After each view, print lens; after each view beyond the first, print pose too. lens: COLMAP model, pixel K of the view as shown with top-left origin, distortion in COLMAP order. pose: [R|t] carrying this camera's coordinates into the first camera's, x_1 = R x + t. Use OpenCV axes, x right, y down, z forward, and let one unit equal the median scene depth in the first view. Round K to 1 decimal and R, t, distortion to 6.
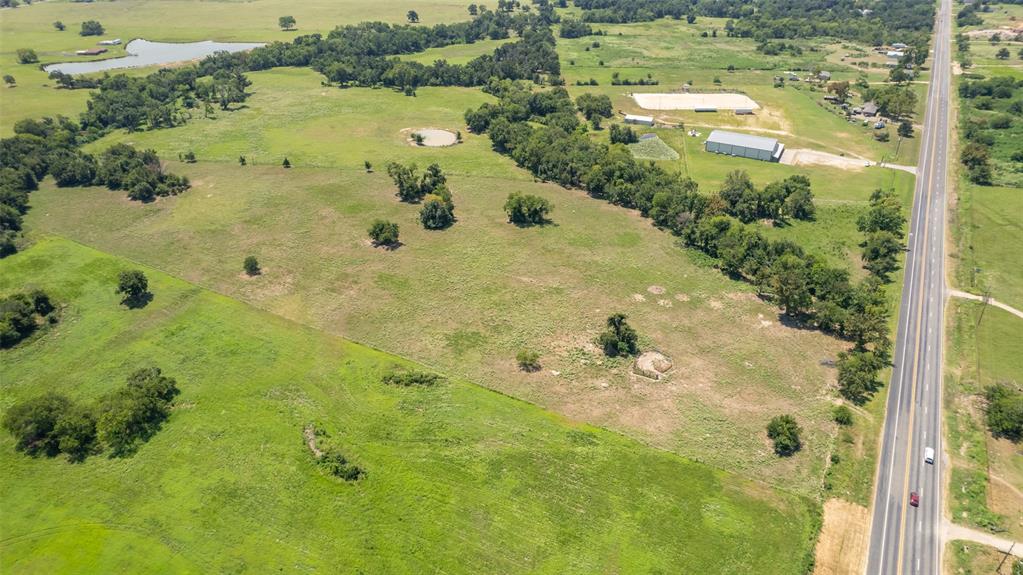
lens RADIAL K [[653.8, 0, 513.0], [0, 653.8, 288.4], [0, 0, 1]] dist [-0.080730, 0.074088]
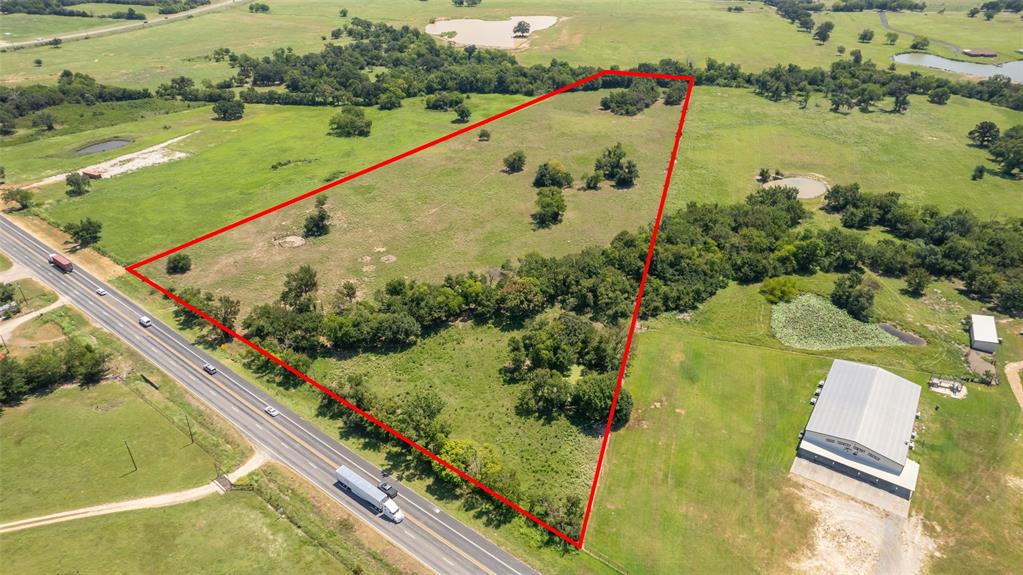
lens RADIAL K [[653.8, 0, 514.1], [0, 653.8, 289.2], [0, 0, 1]] dist [-0.080730, 0.074088]
pose [[-0.118638, 0.510025, -0.851938, 0.876294], [-0.507932, 0.706067, 0.493431, -0.462075], [0.853188, 0.491267, 0.175292, 0.772970]]
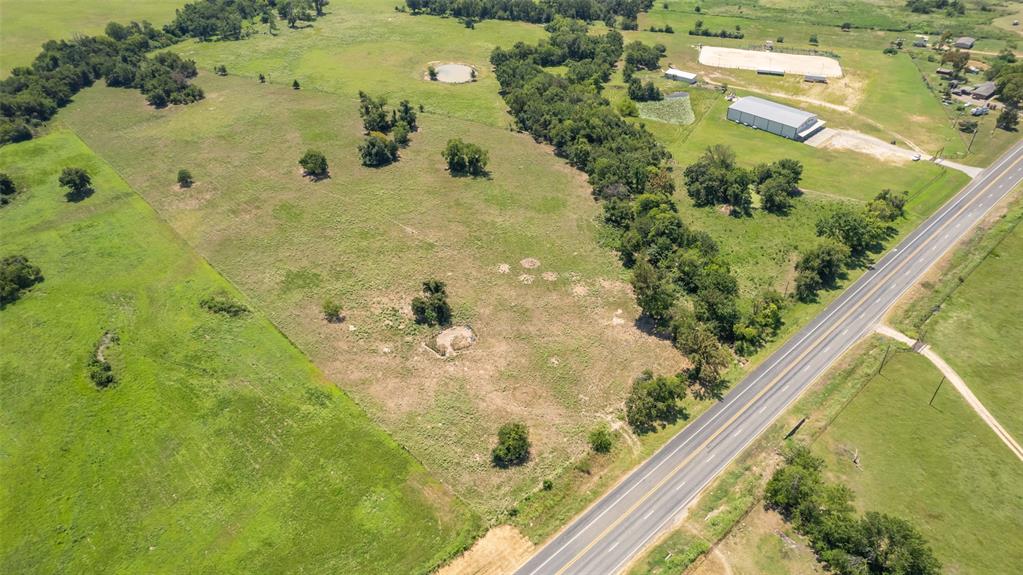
lens RADIAL K [[653.8, 0, 514.0], [0, 653.8, 290.3], [0, 0, 1]] dist [-0.080730, 0.074088]
pose [[0.953582, 0.178007, -0.242887, 0.327461], [-0.154387, 0.981505, 0.113196, -0.046252], [0.258545, -0.070443, 0.963427, 0.079862]]
